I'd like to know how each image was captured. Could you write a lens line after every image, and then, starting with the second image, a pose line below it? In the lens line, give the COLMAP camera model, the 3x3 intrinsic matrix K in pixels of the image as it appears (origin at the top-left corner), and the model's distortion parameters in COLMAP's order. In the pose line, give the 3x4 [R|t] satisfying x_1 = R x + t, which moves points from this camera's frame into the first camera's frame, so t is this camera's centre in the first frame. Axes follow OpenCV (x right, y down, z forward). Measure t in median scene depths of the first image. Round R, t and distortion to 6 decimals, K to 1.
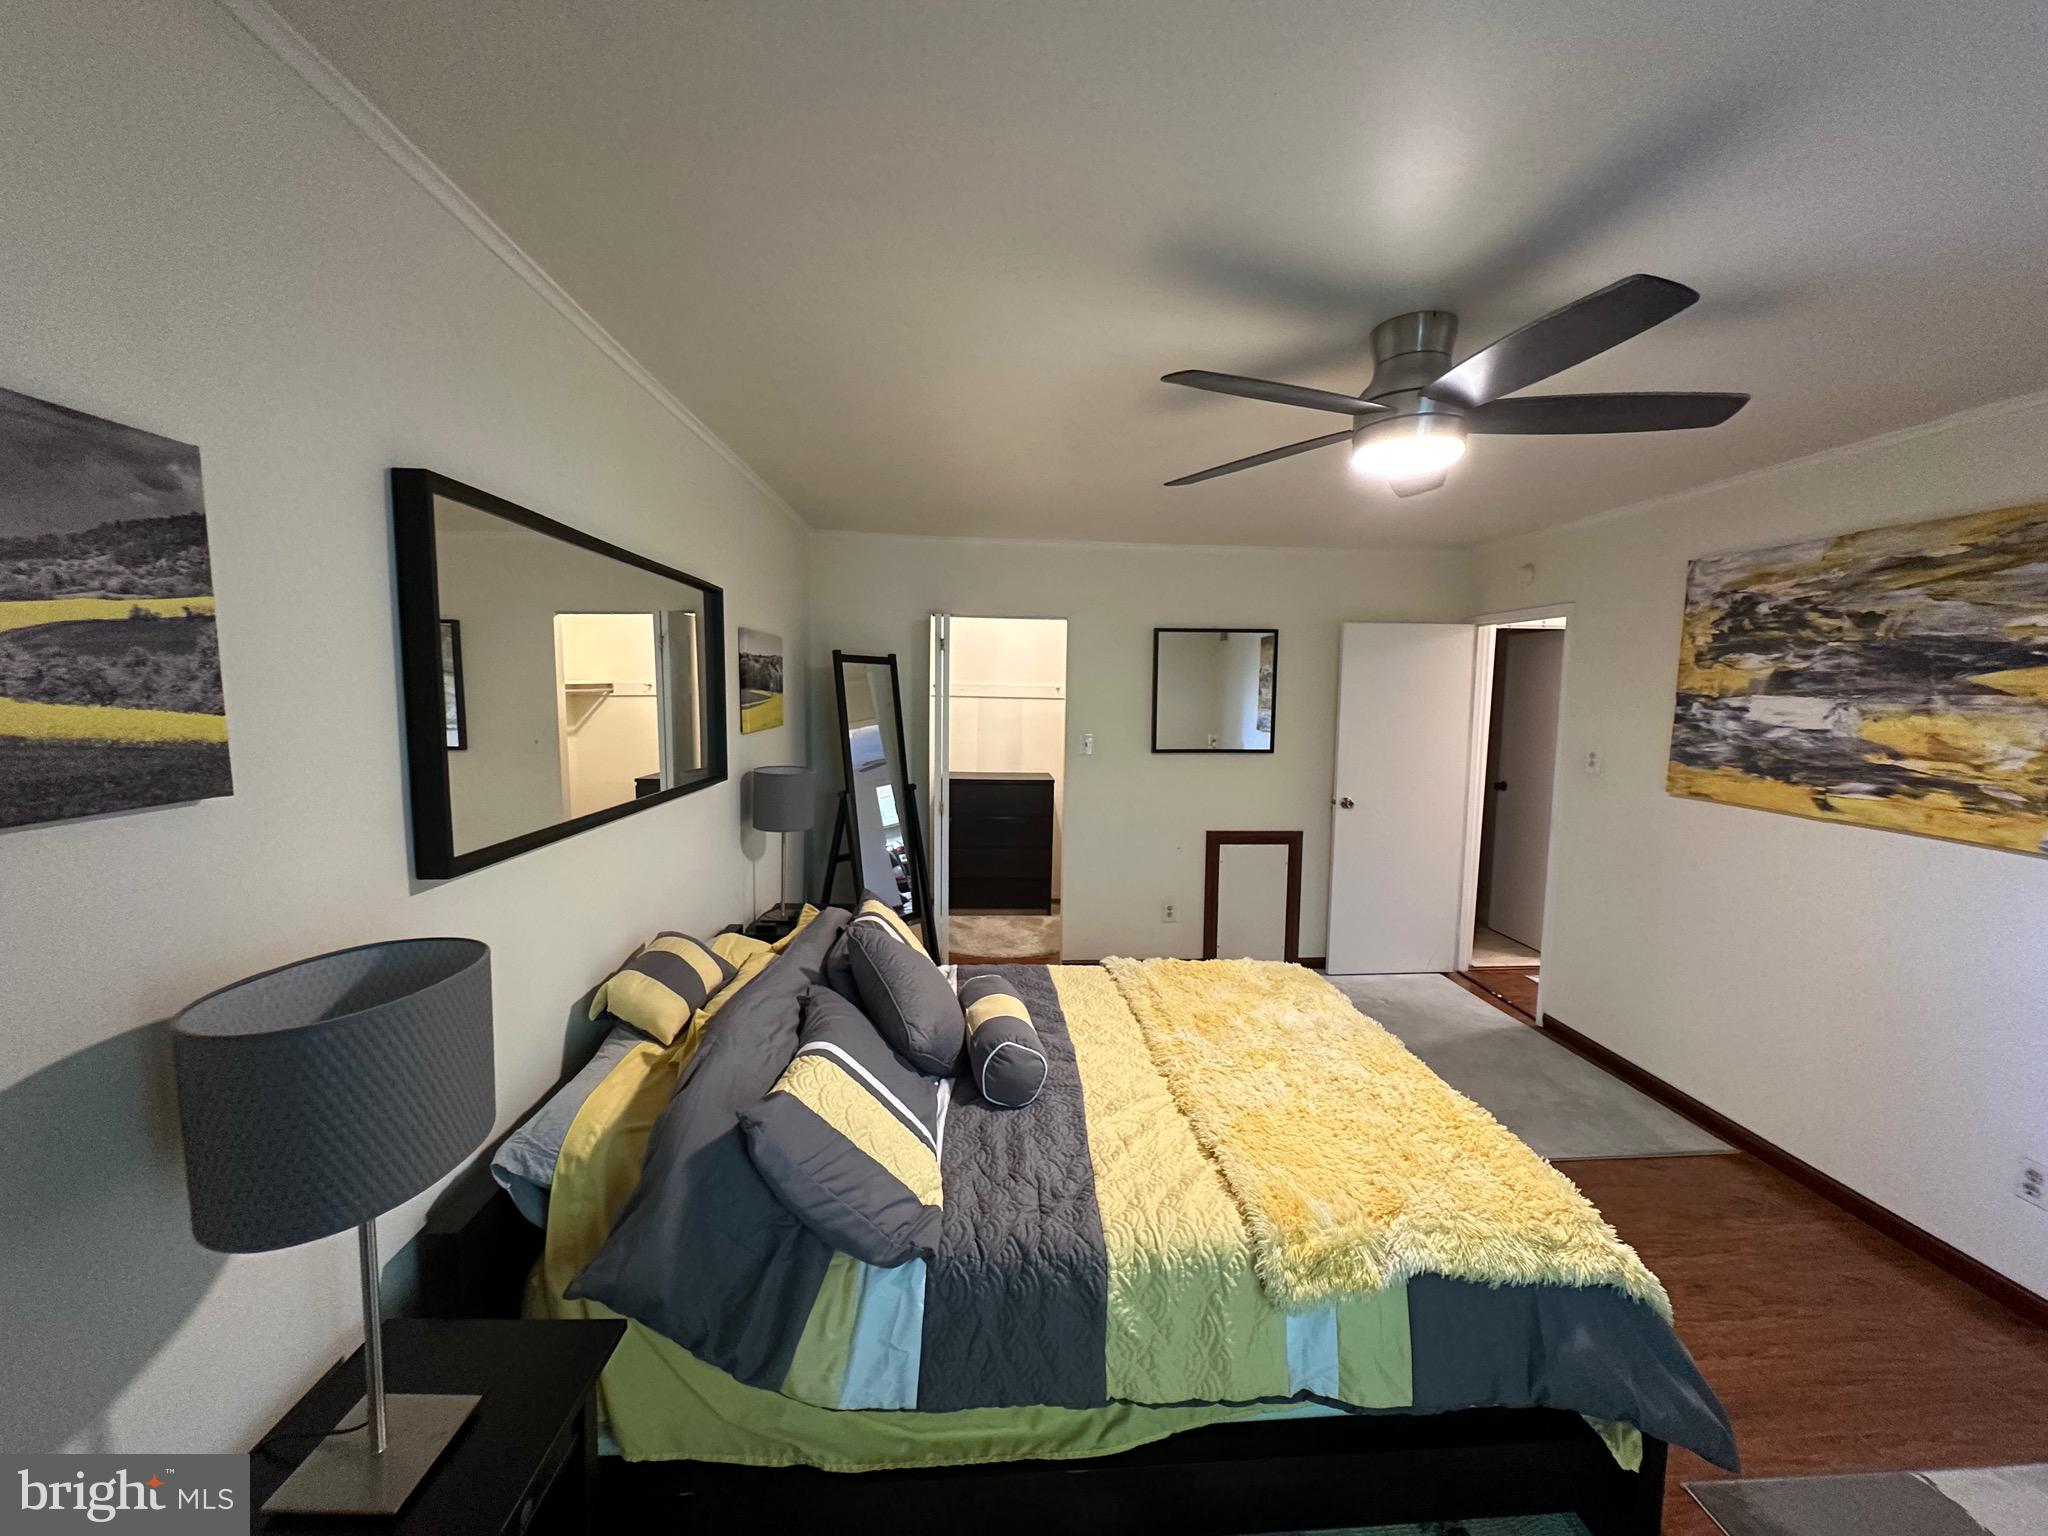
lens RADIAL K [[811.2, 0, 1024.0], [0, 811.2, 768.0], [0, 0, 1]] dist [-0.004637, 0.000976]
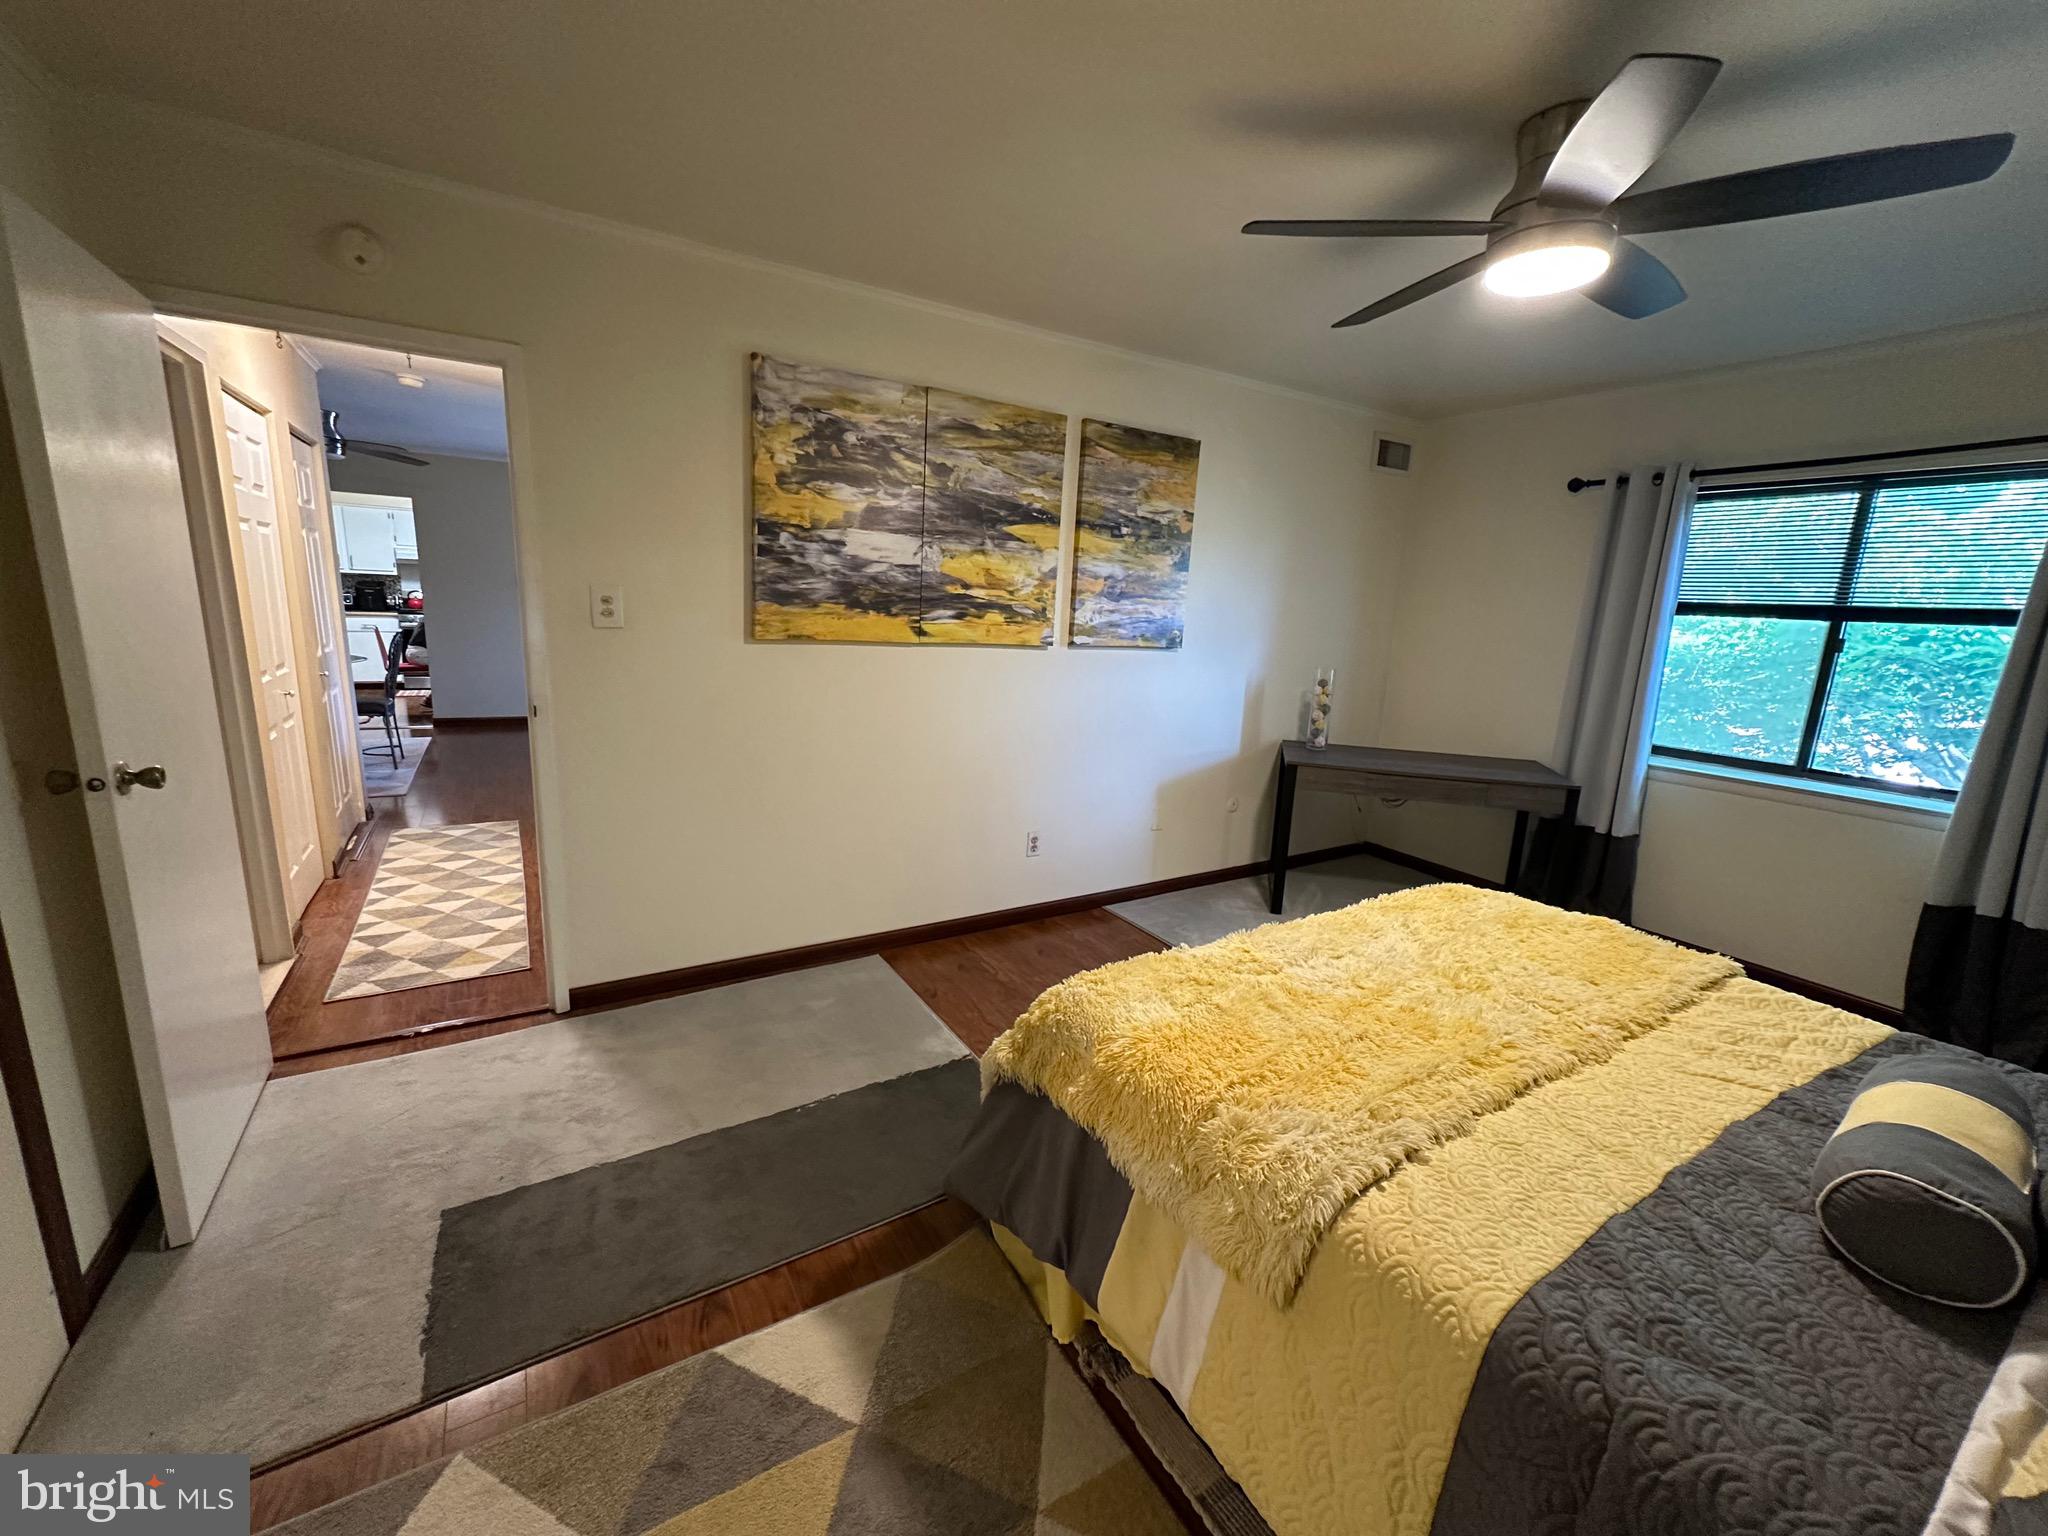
lens RADIAL K [[811.2, 0, 1024.0], [0, 811.2, 768.0], [0, 0, 1]] dist [-0.004637, 0.000976]
pose [[-0.464955, -0.215935, 0.858597, -0.122744], [0.034188, 0.964697, 0.261132, -0.064043], [-0.884674, 0.150769, -0.441158, 1.399490]]
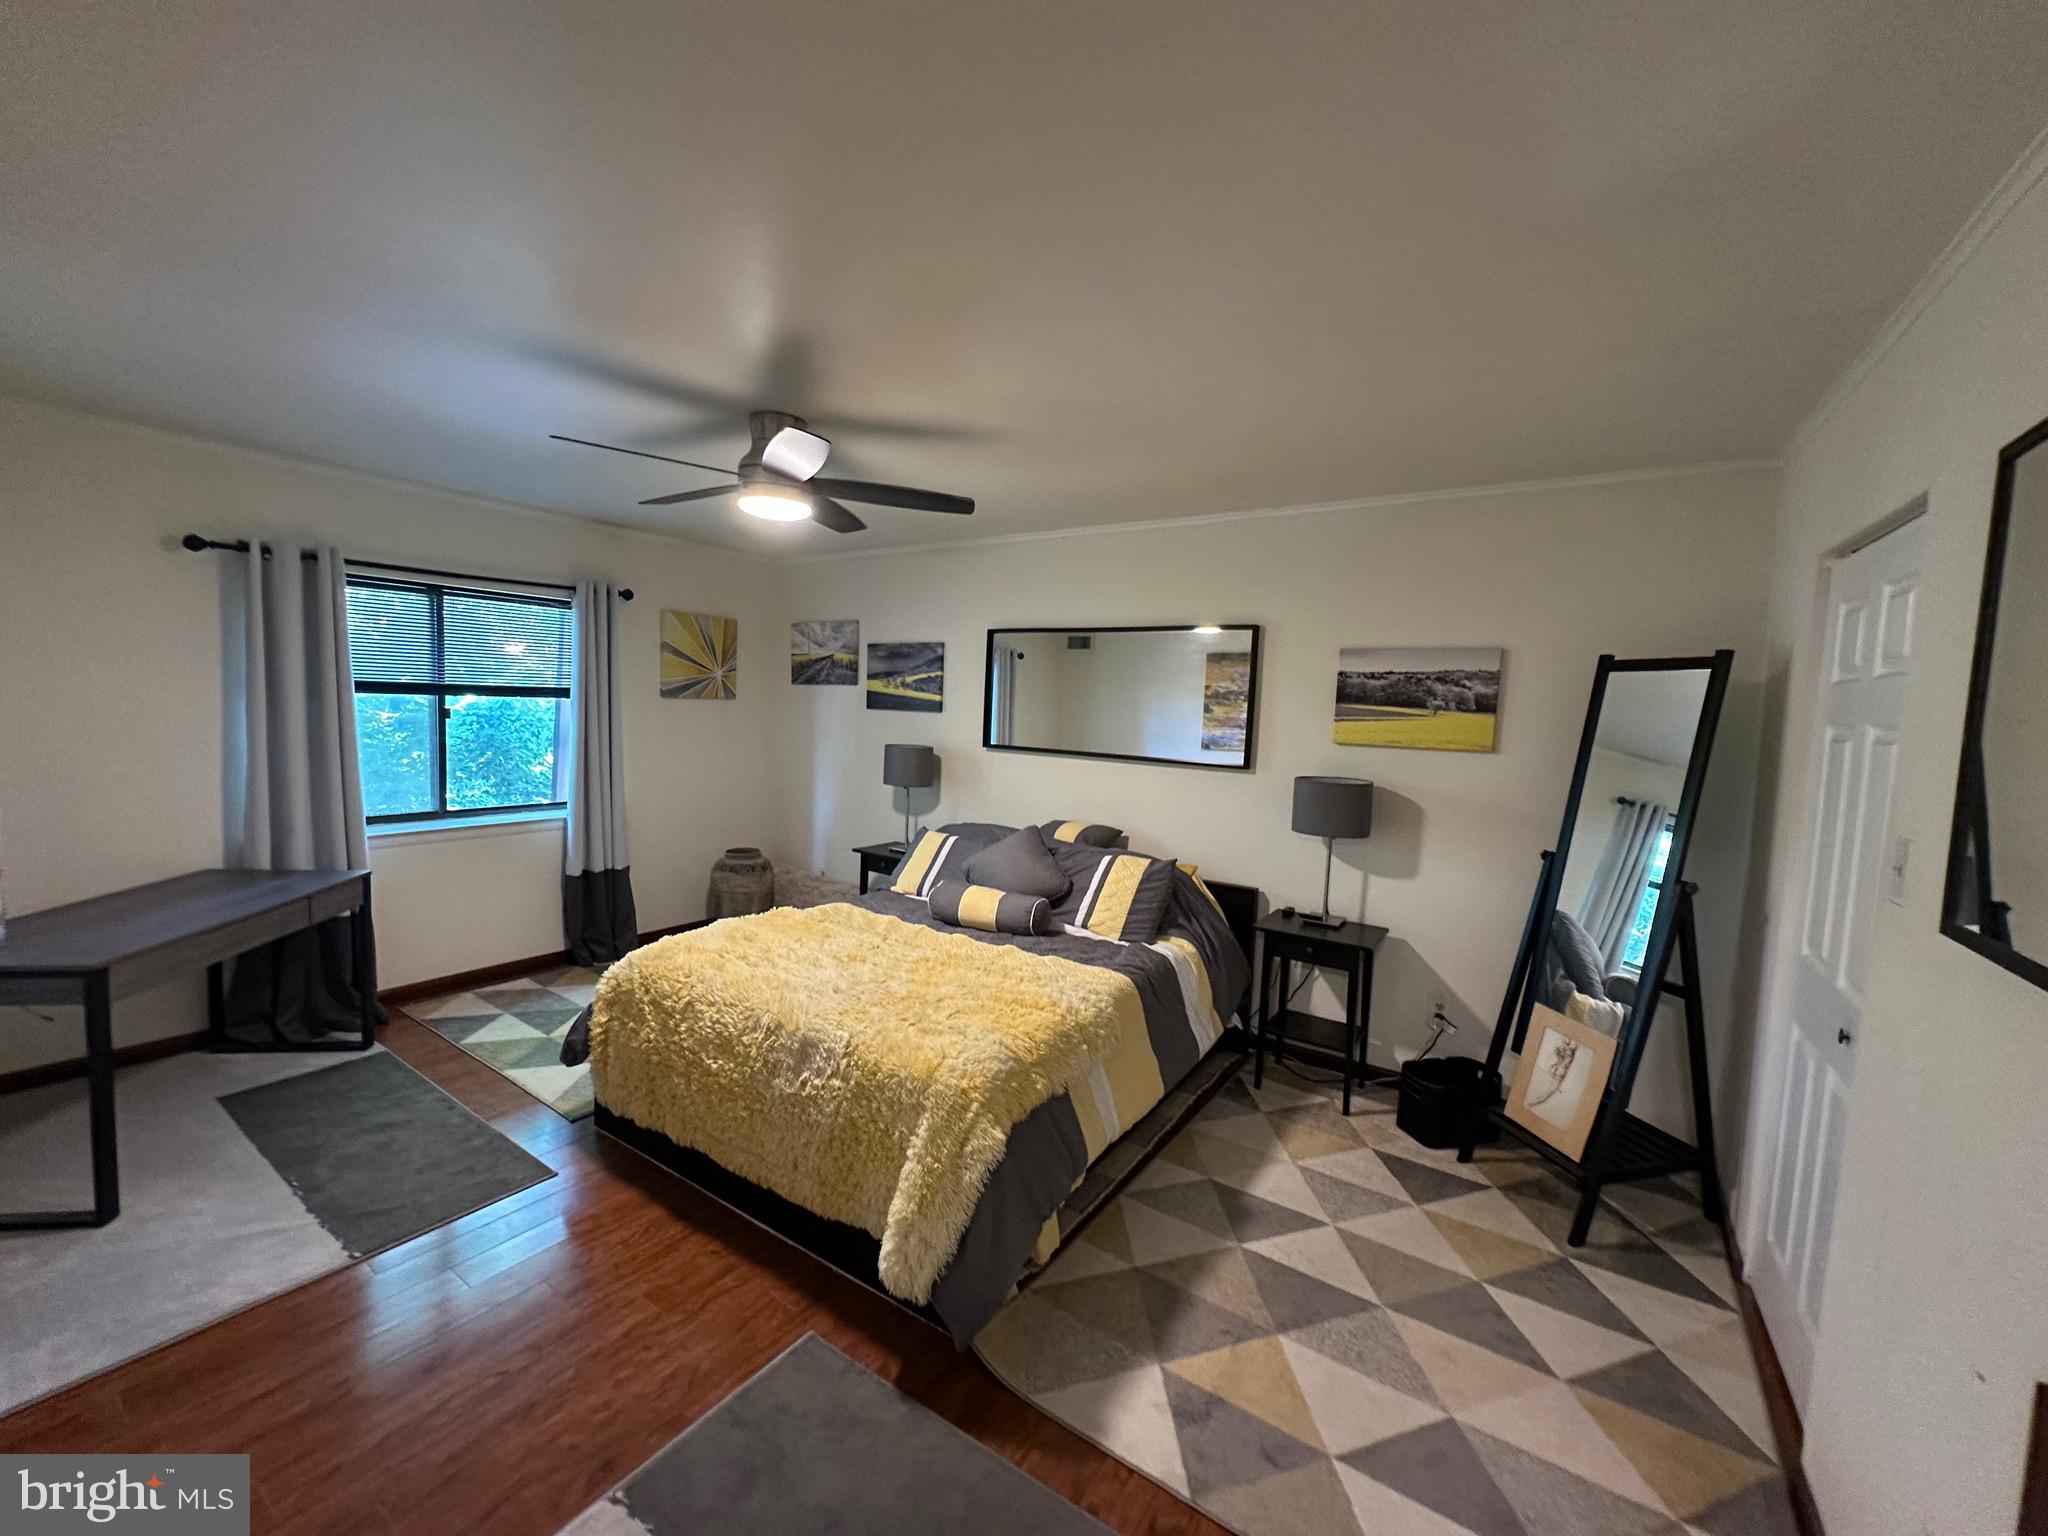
lens RADIAL K [[811.2, 0, 1024.0], [0, 811.2, 768.0], [0, 0, 1]] dist [-0.004637, 0.000976]
pose [[-0.612365, 0.025085, -0.790177, 0.923428], [-0.123322, 0.984230, 0.126816, -0.113594], [0.780898, 0.175104, -0.599614, 1.571988]]
